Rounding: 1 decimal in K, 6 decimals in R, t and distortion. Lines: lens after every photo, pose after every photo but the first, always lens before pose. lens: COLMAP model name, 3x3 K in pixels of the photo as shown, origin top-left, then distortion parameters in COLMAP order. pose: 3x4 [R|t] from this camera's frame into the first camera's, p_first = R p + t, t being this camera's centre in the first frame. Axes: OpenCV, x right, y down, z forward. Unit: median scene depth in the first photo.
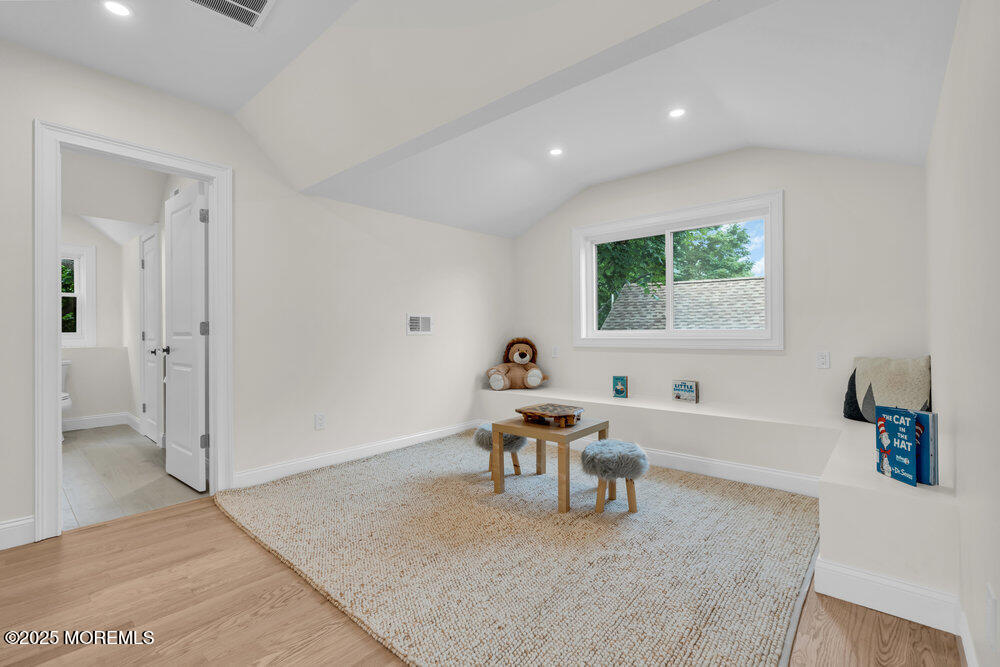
lens RADIAL K [[444.4, 0, 501.3], [0, 444.4, 334.0], [0, 0, 1]] dist [-0.008506, 0.001329]
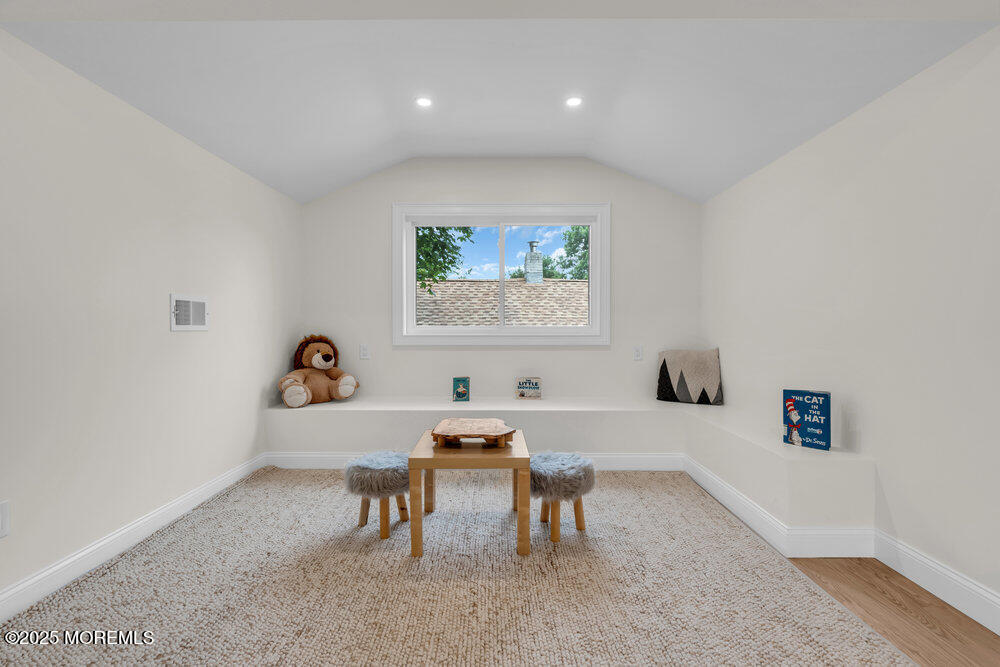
lens RADIAL K [[444.4, 0, 500.7], [0, 444.4, 330.7], [0, 0, 1]] dist [-0.008506, 0.001329]
pose [[0.759683, 0.002140, 0.650290, -0.287112], [-0.003096, 0.999995, 0.000327, 0.000303], [-0.650286, -0.002261, 0.759686, 0.299071]]
